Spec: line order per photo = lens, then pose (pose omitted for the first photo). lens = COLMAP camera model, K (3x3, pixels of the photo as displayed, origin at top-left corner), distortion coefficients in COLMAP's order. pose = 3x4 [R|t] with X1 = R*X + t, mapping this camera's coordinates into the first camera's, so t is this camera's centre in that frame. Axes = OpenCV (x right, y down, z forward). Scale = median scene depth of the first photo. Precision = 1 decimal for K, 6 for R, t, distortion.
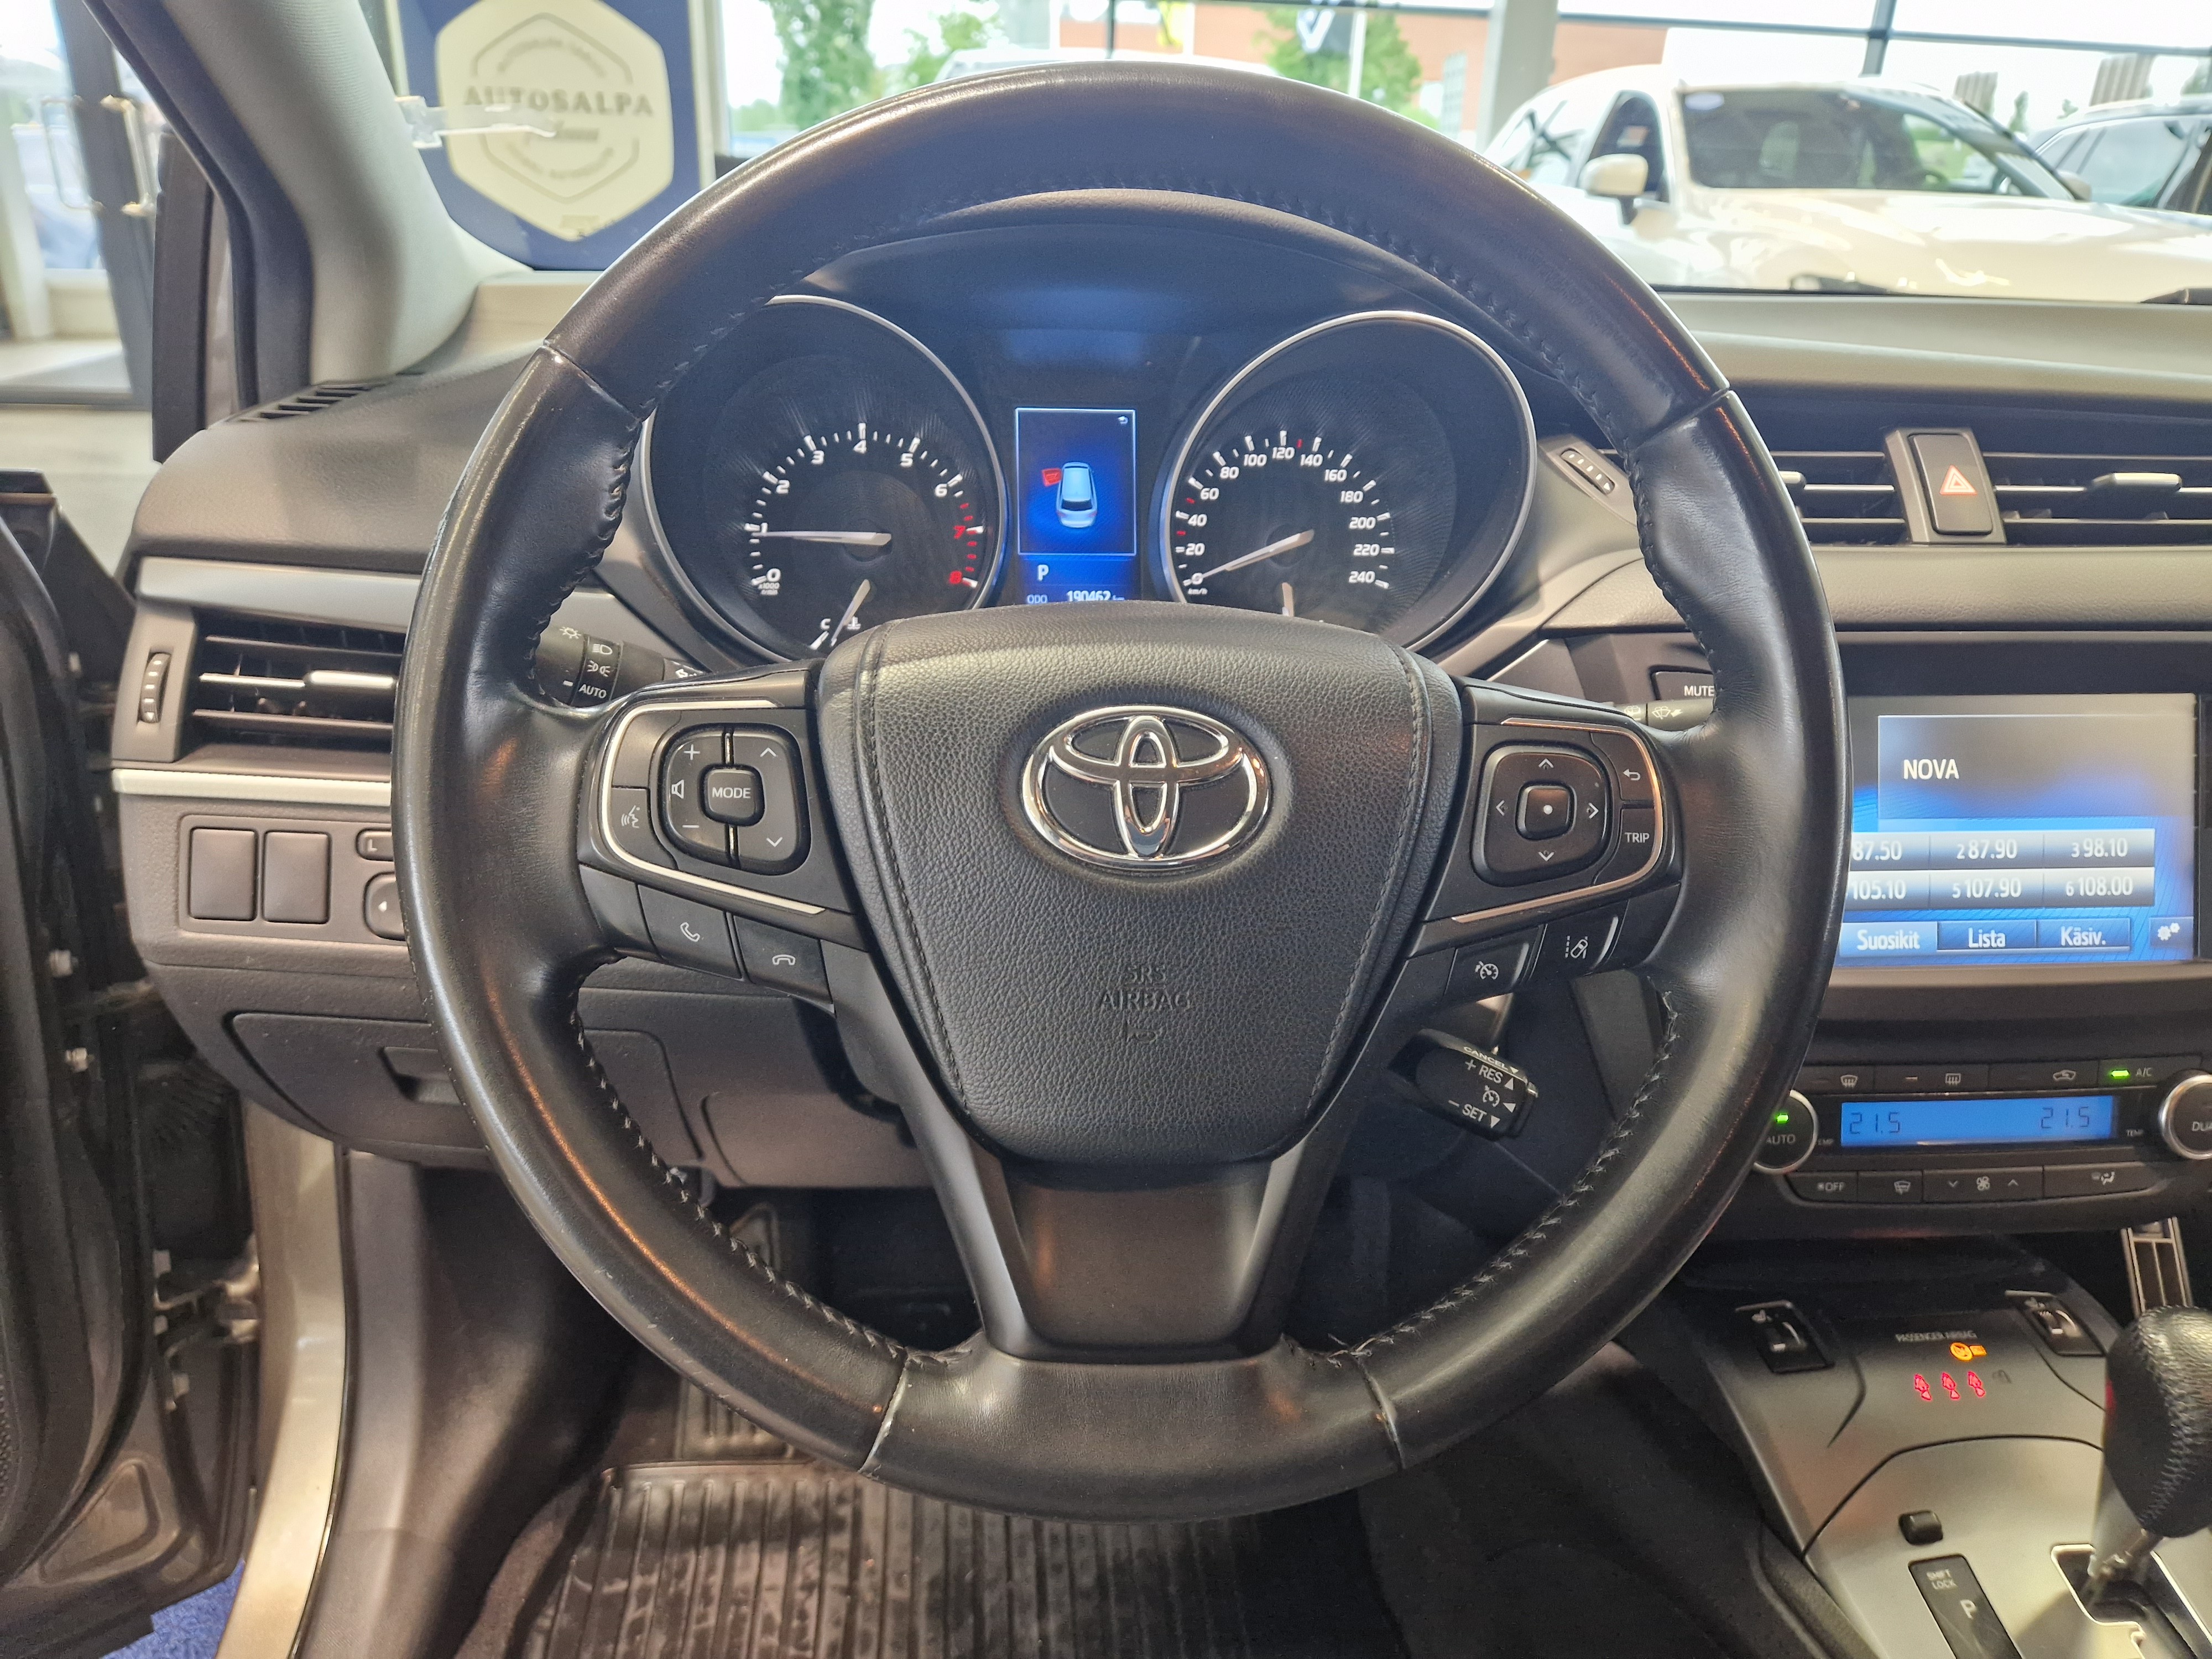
lens RADIAL K [[1494.0, 0, 1106.0], [0, 1494.0, 829.5], [0, 0, 1]] dist [0.099219, -0.113000]
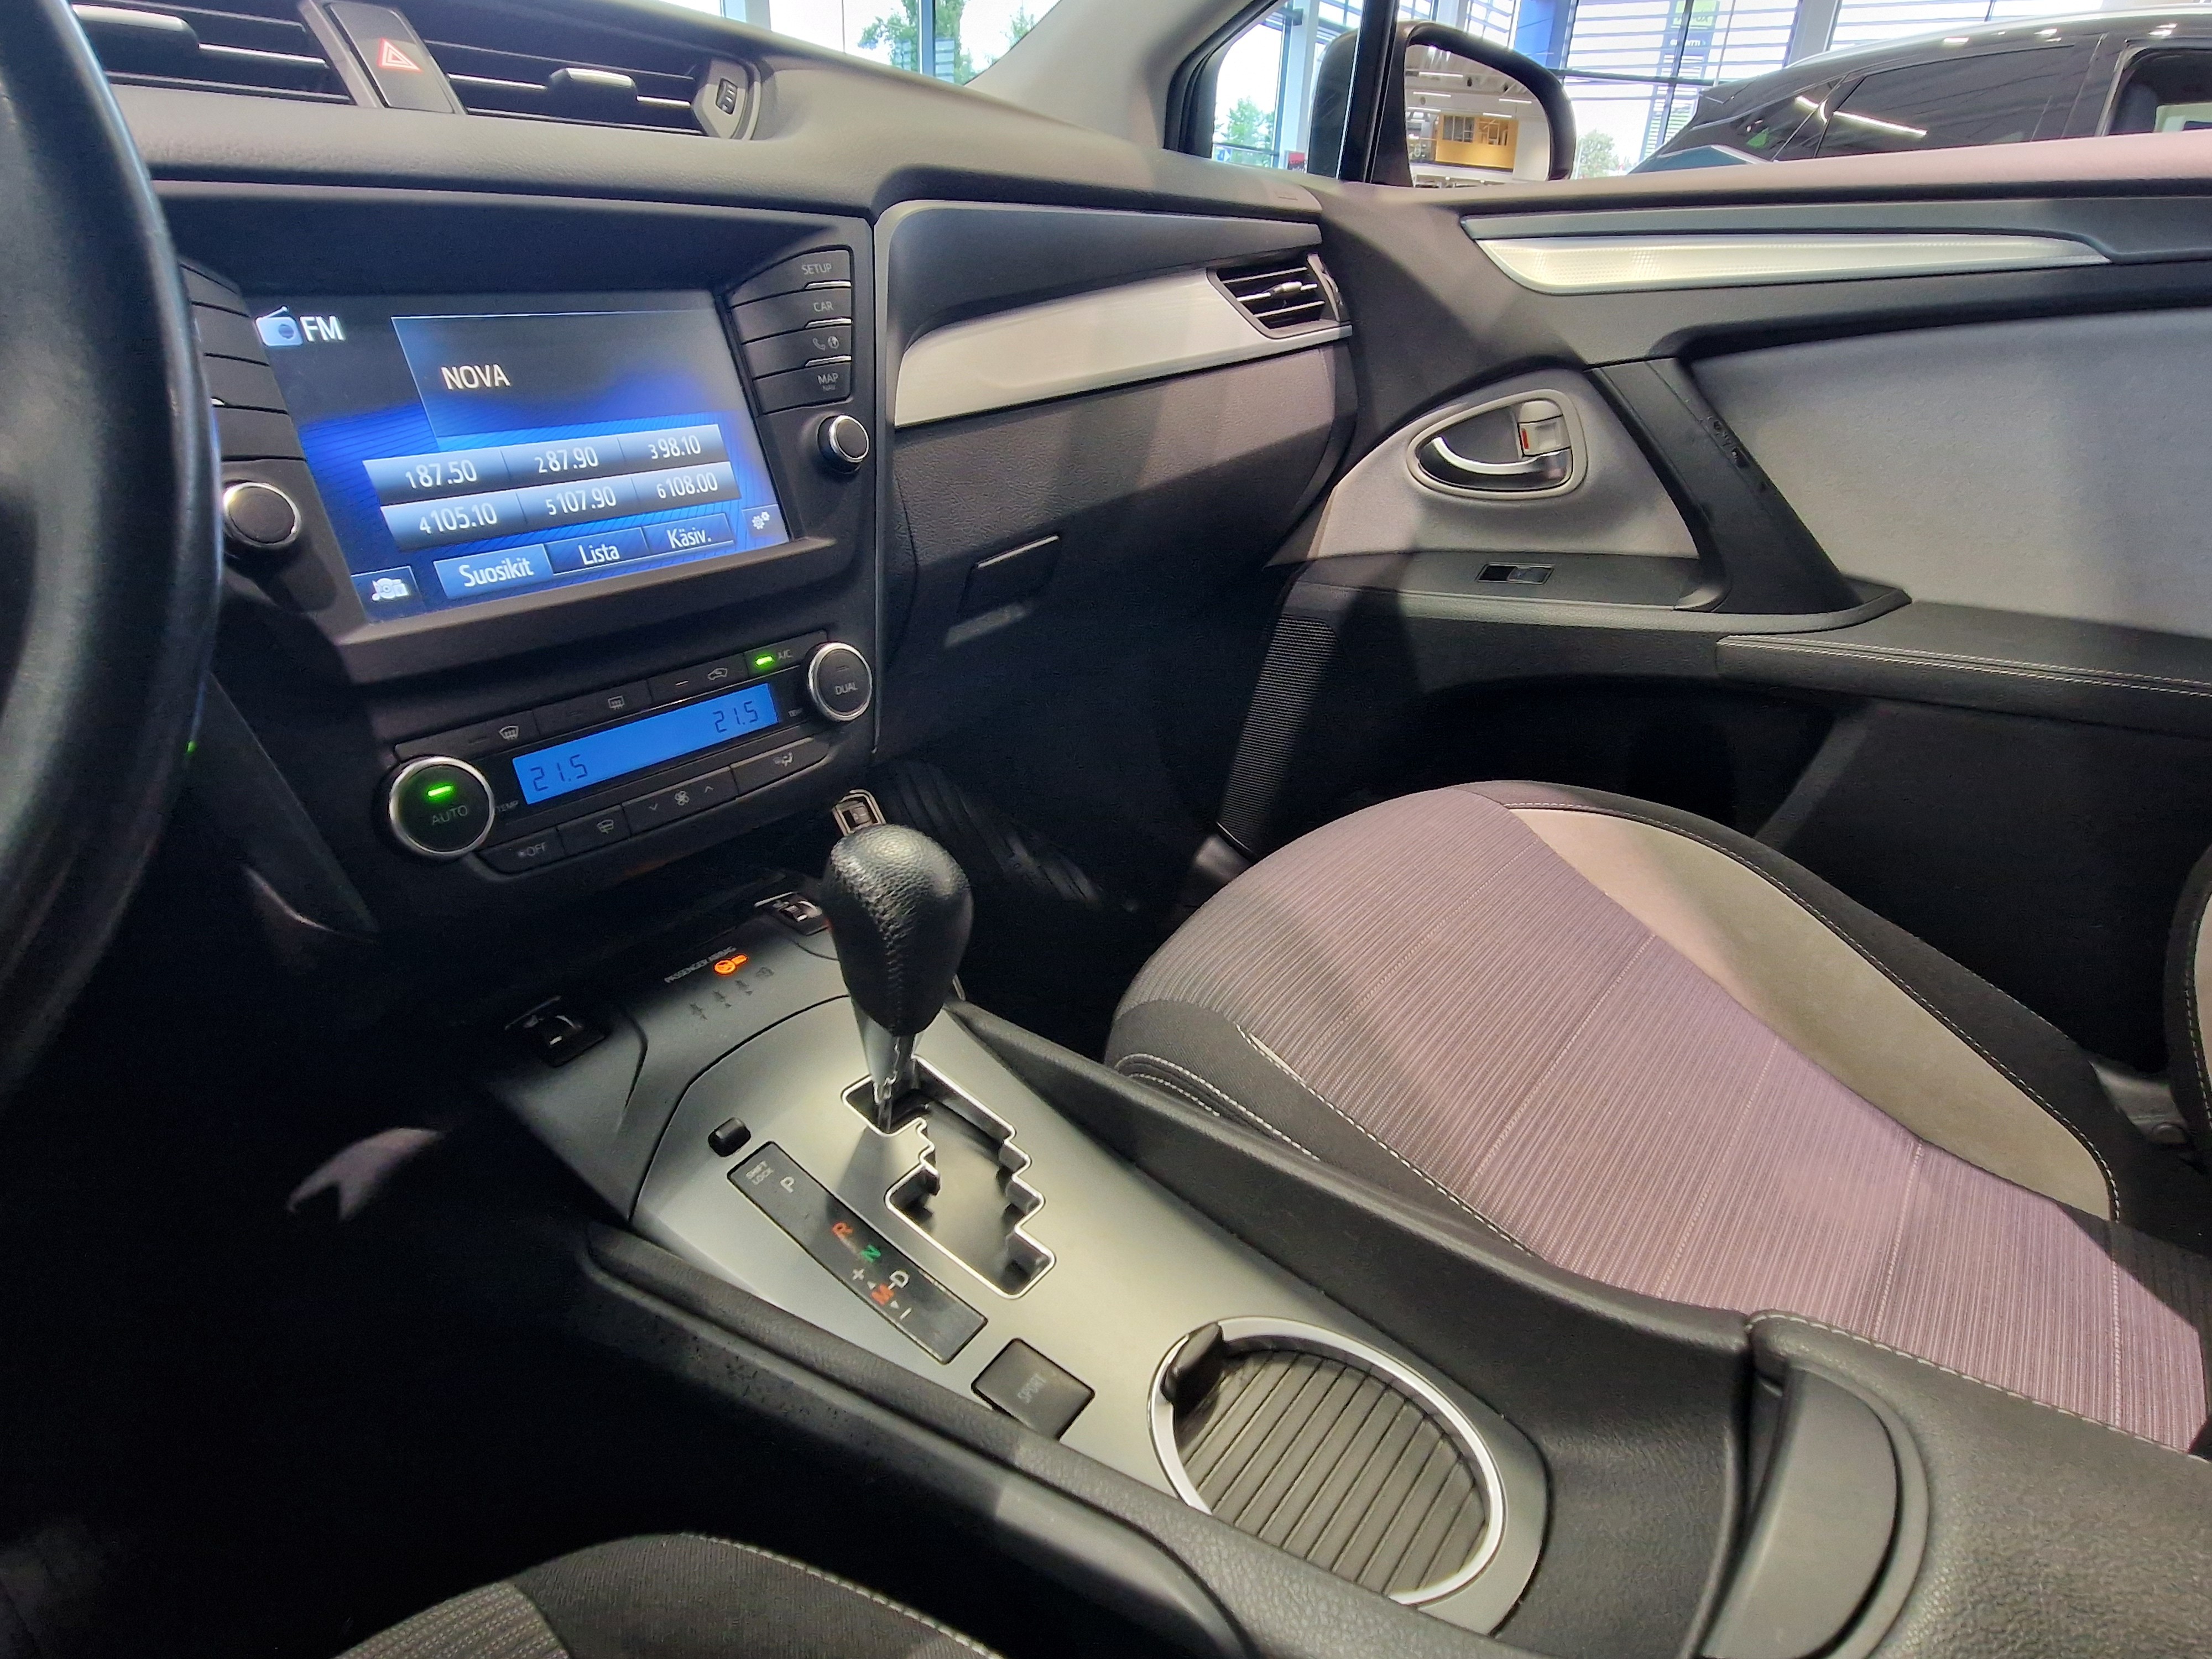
lens RADIAL K [[1245.2, 0, 1106.0], [0, 1245.2, 829.5], [0, 0, 1]] dist [-0.000475, 0.000026]
pose [[0.675151, -0.320343, 0.664494, 0.214749], [0.268844, 0.945688, 0.182746, 0.177317], [-0.686946, 0.055264, 0.724604, 0.220602]]
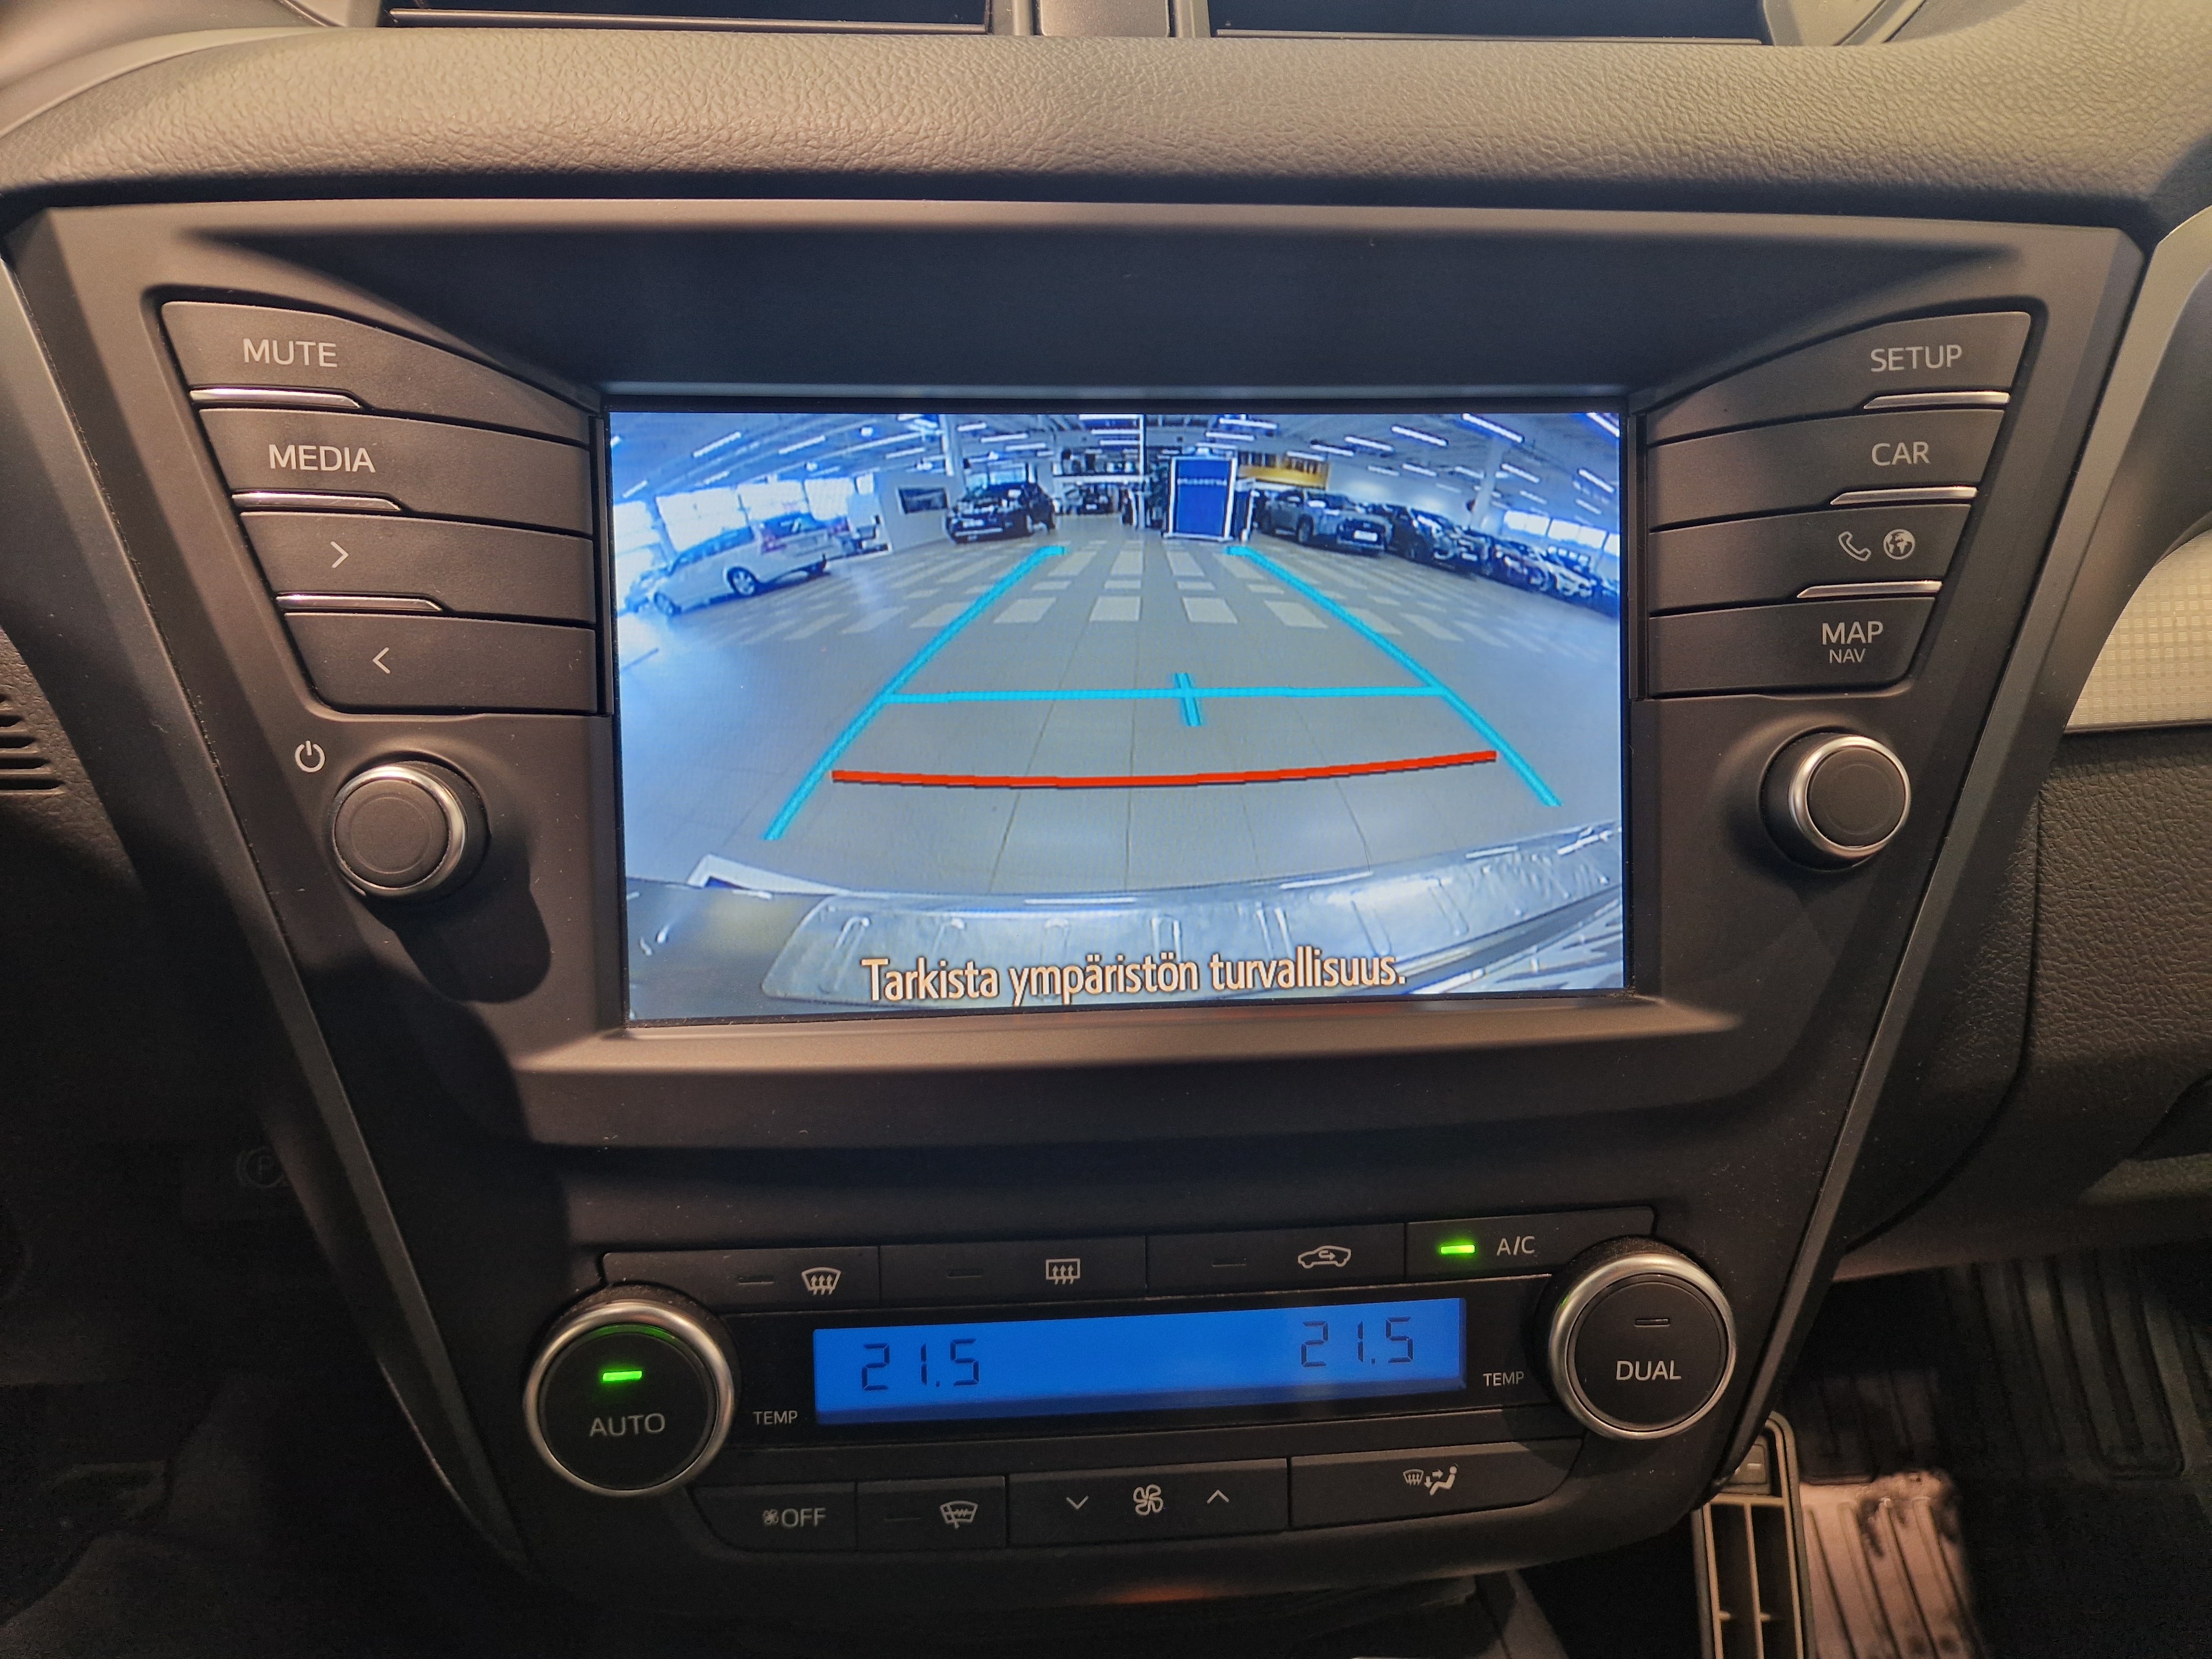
lens RADIAL K [[1544.0, 0, 1106.0], [0, 1544.0, 829.5], [0, 0, 1]] dist [0.038658, -0.031145]
pose [[0.999846, -0.011275, -0.013479, 0.571124], [0.011414, 0.999882, 0.010256, 0.030540], [0.013362, -0.010409, 0.999857, 0.546224]]
